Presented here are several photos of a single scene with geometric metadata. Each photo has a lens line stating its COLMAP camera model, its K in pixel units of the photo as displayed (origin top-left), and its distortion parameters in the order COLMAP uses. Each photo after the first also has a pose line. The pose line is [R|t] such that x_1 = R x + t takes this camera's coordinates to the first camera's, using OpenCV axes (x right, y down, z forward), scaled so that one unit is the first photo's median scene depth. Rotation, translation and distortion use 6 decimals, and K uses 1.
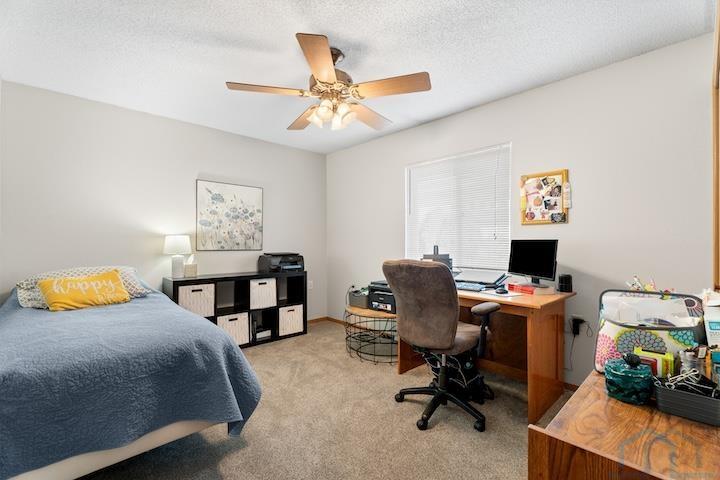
lens RADIAL K [[322.1, 0, 358.3], [0, 322.1, 241.8], [0, 0, 1]] dist [0.013063, 0.000464]
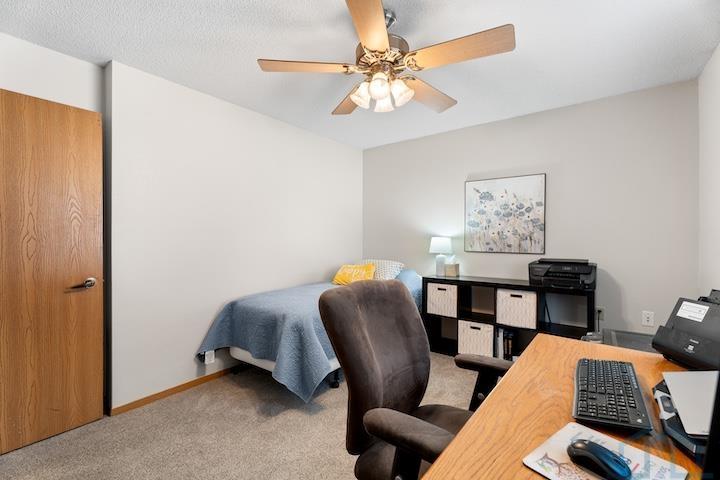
lens RADIAL K [[322.1, 0, 359.6], [0, 322.1, 240.1], [0, 0, 1]] dist [0.013063, 0.000464]
pose [[0.182323, -0.005748, -0.983222, 0.411686], [-0.010429, 0.999915, -0.007779, 0.002206], [0.983183, 0.011672, 0.182247, 0.466574]]
